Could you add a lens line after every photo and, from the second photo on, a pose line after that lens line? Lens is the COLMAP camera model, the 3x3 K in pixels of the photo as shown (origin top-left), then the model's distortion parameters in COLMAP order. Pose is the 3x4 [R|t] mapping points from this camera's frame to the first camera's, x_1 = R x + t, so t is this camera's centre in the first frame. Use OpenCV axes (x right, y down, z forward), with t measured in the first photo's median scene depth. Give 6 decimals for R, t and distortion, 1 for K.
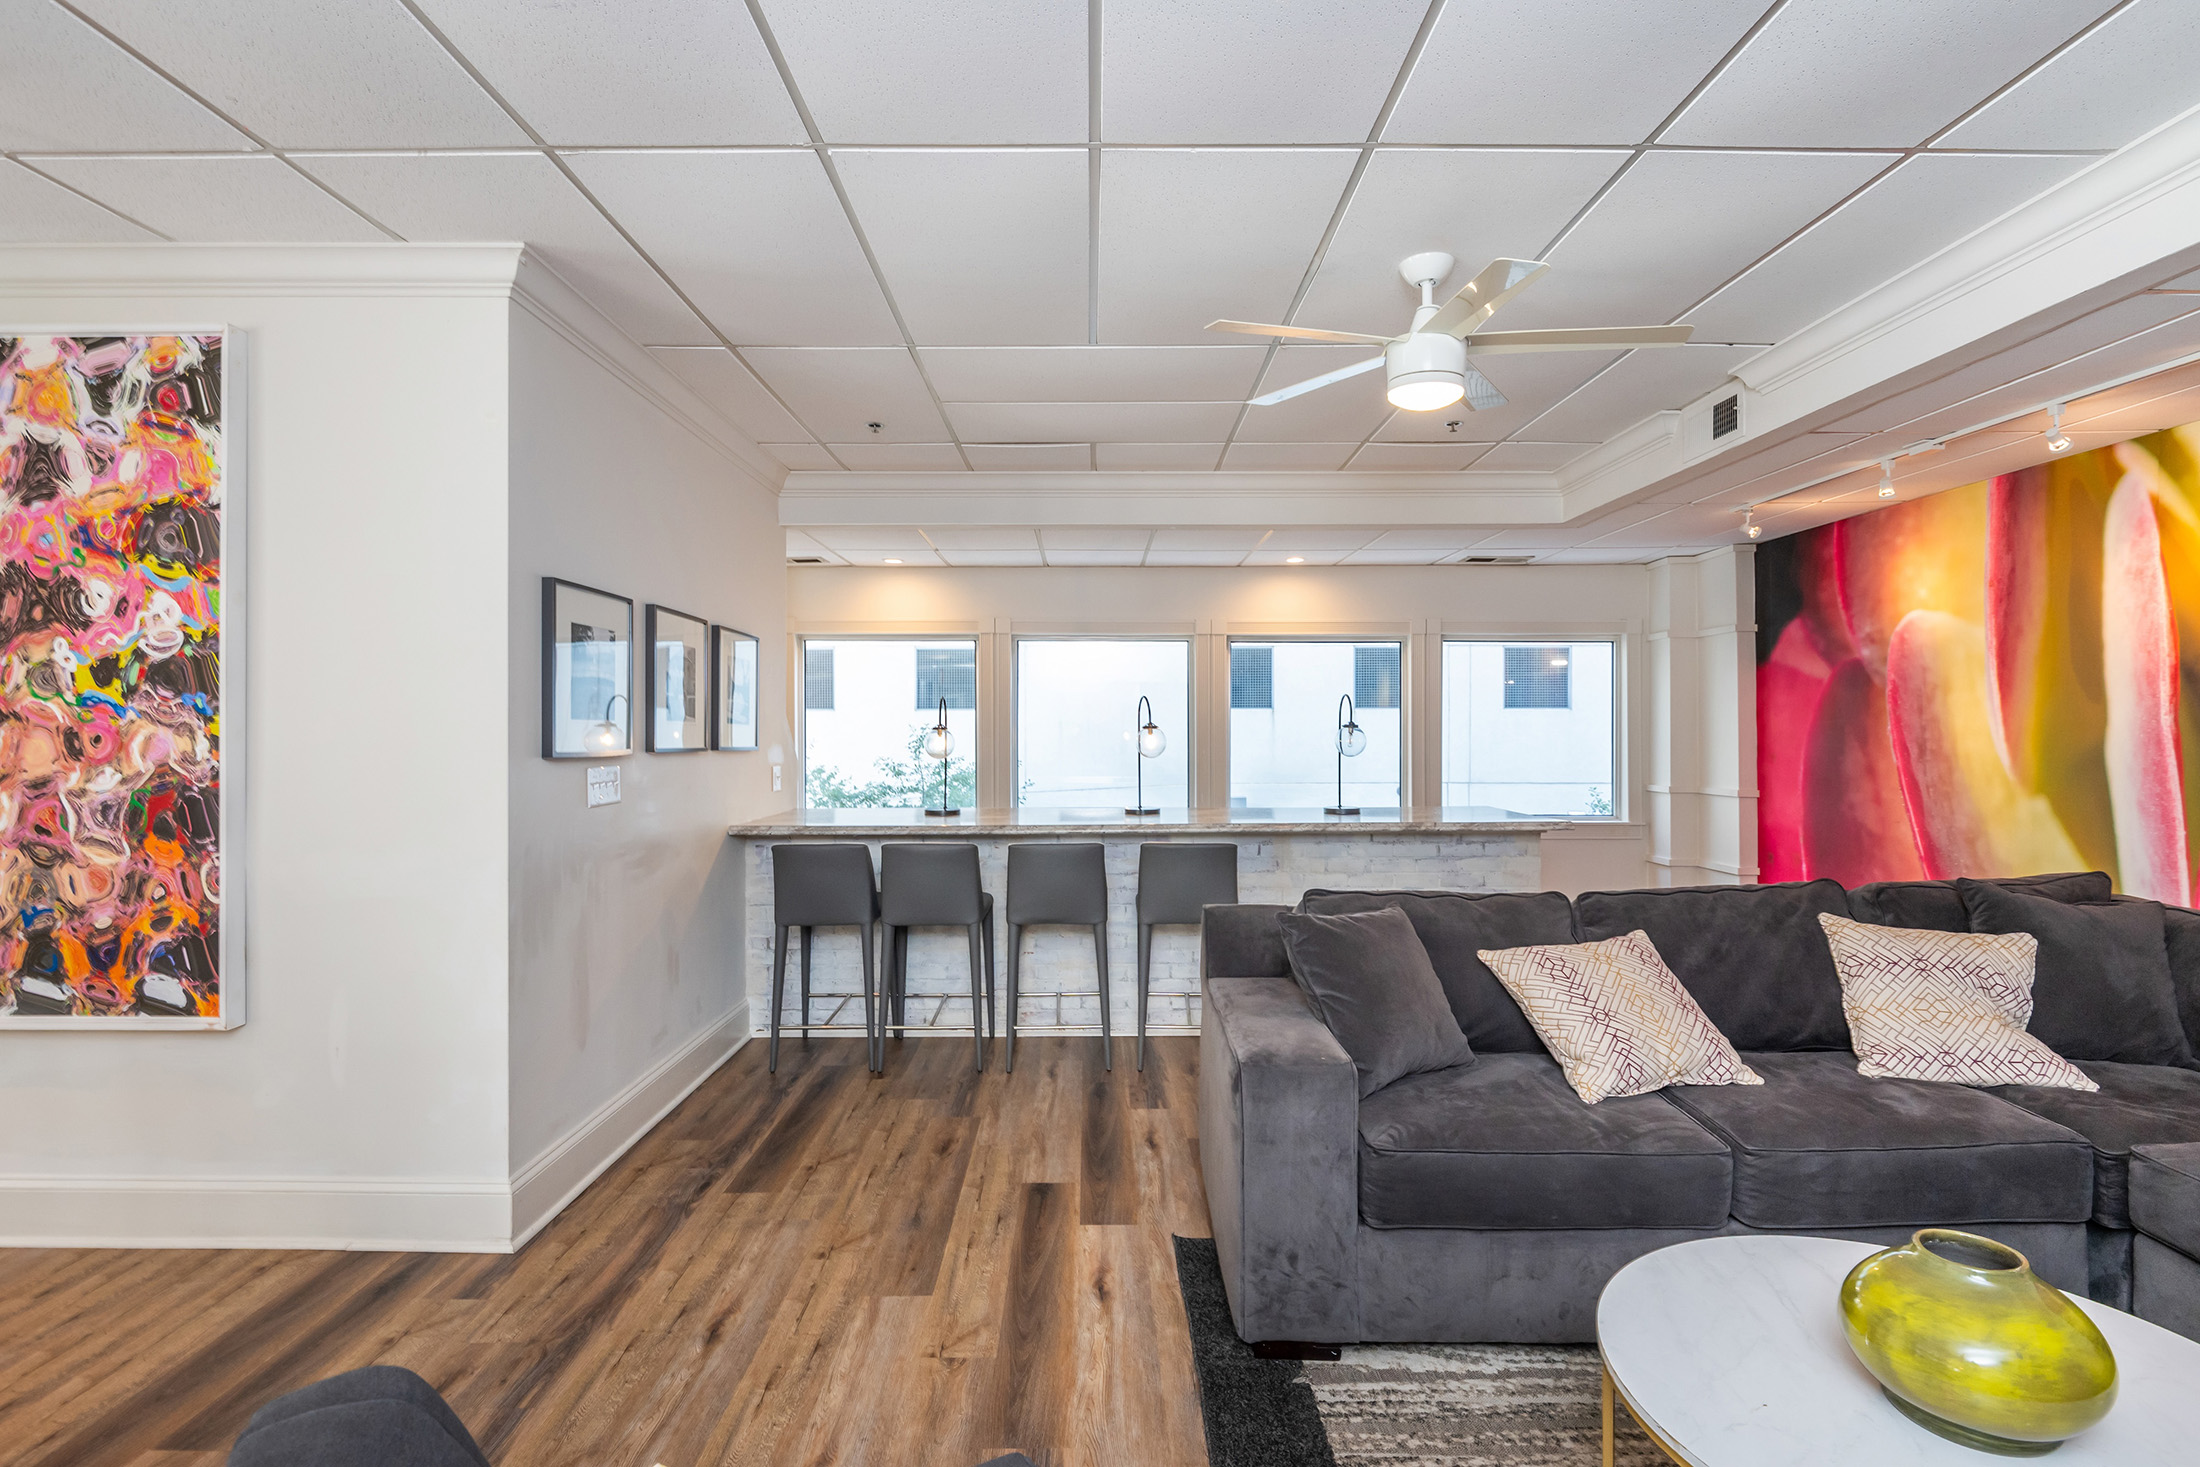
lens RADIAL K [[1032.4, 0, 1100.0], [0, 1032.4, 733.5], [0, 0, 1]] dist [-0.000289, -0.000011]
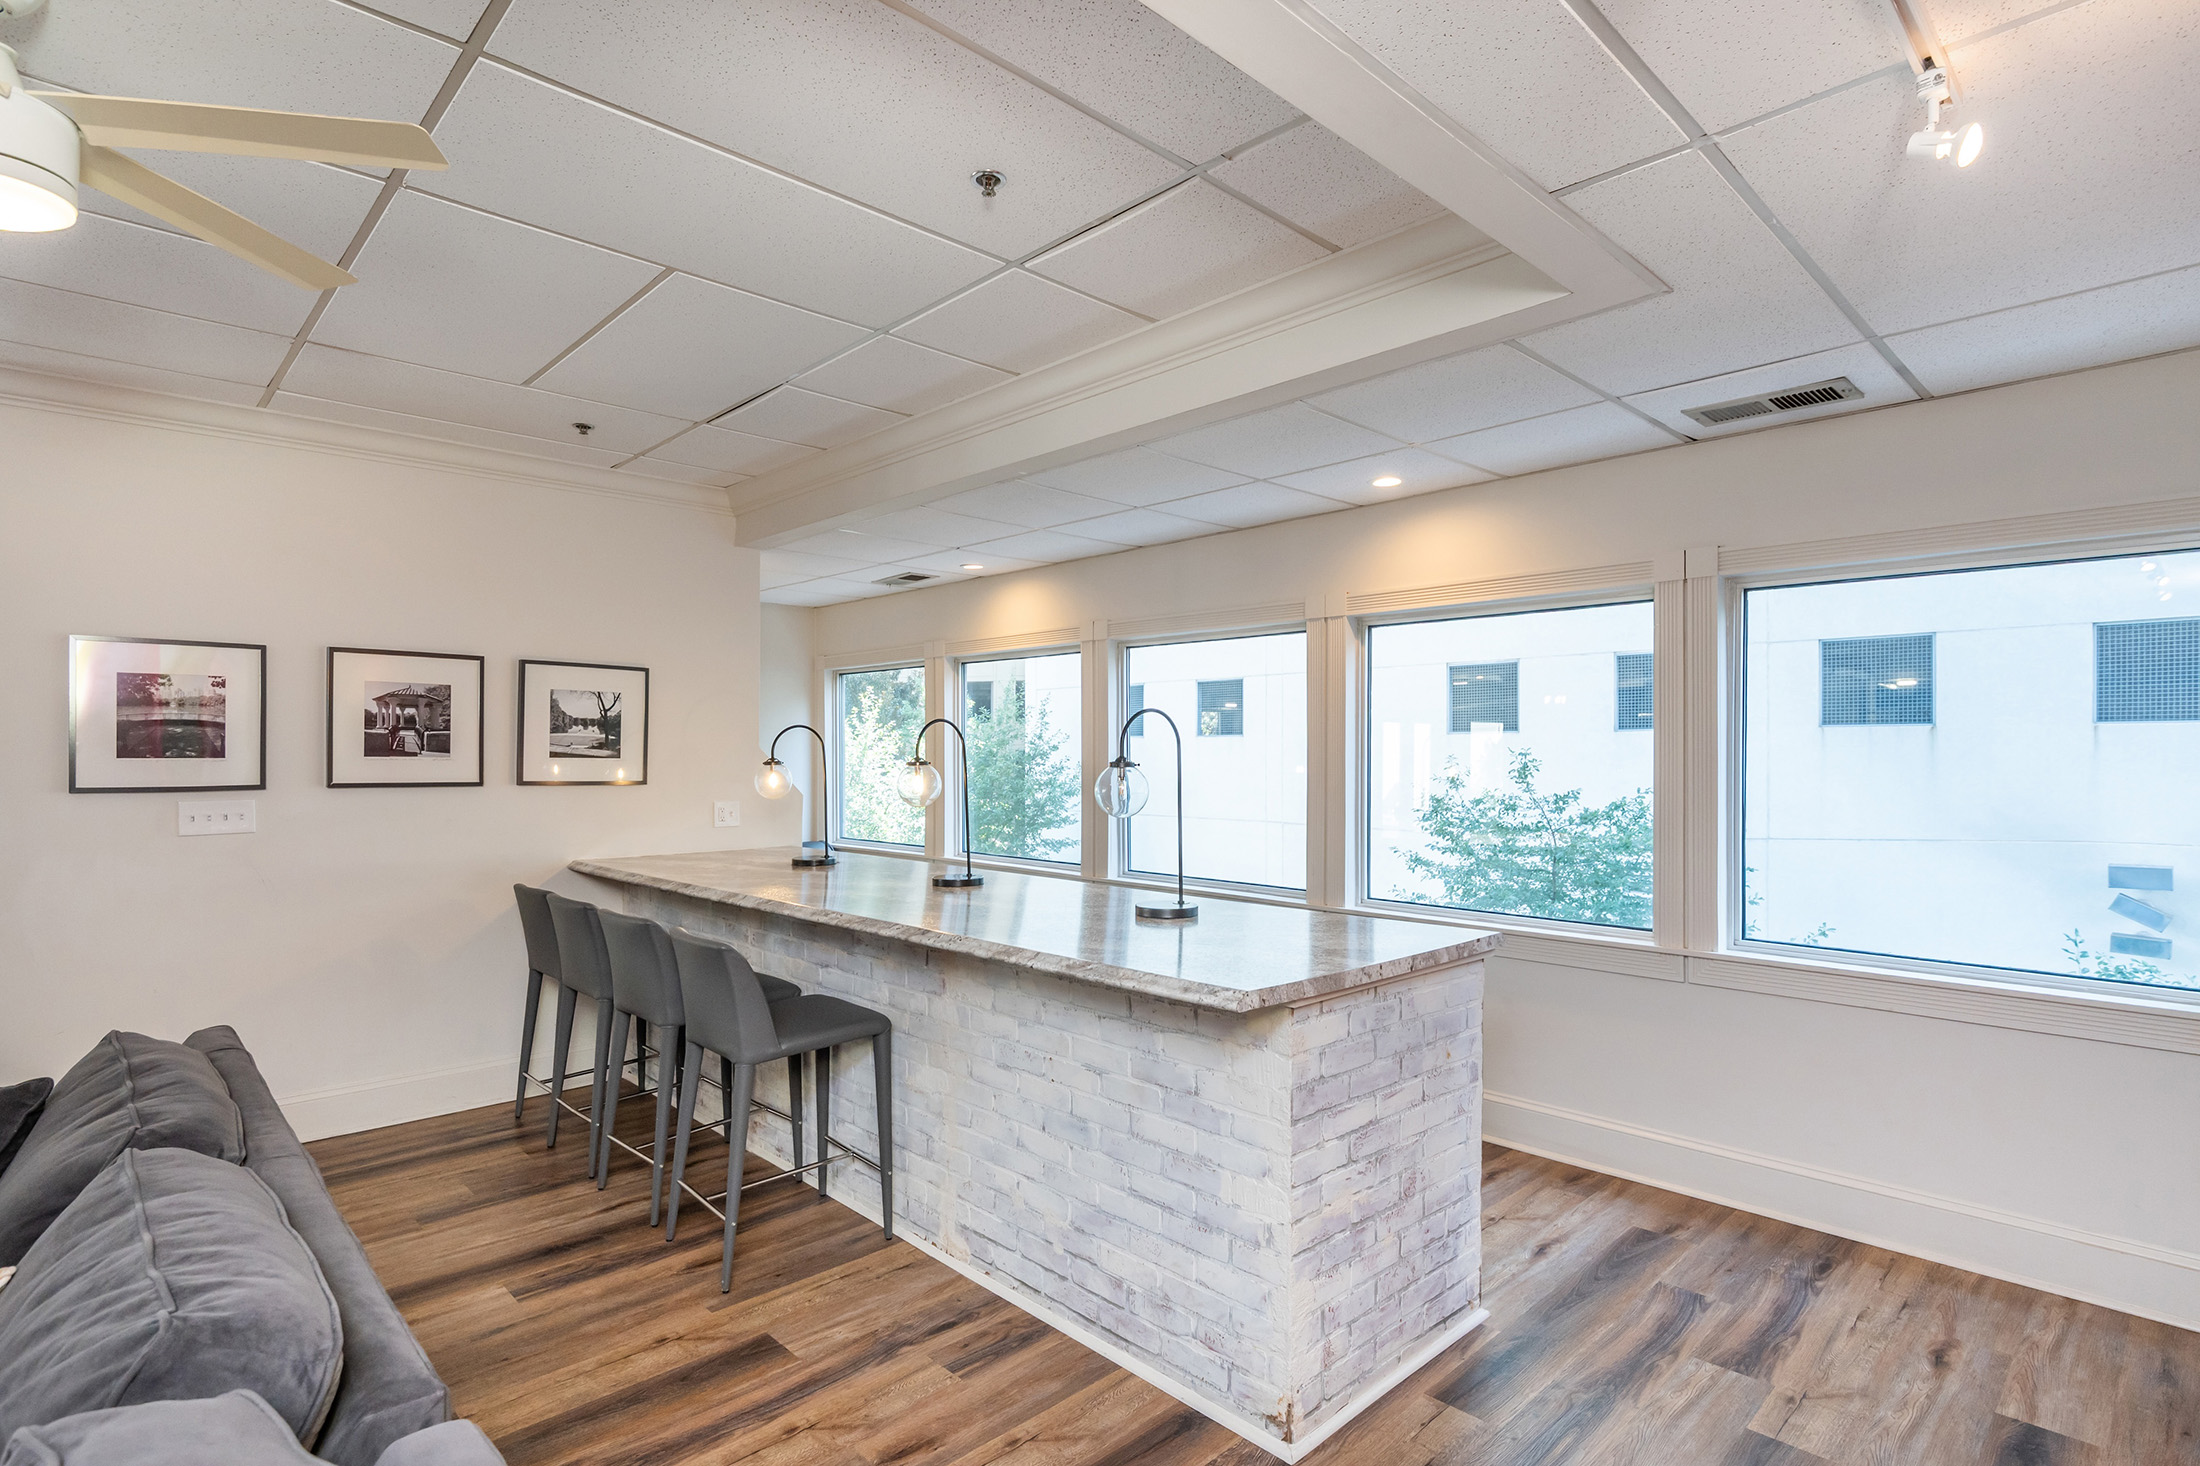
lens RADIAL K [[1095.3, 0, 1100.0], [0, 1095.3, 733.0], [0, 0, 1]] dist [-0.000077, 0.000021]
pose [[0.689570, -0.009487, -0.724157, 0.744387], [-0.010932, 0.999664, -0.023506, -0.011866], [0.724136, 0.024126, 0.689235, 0.636872]]
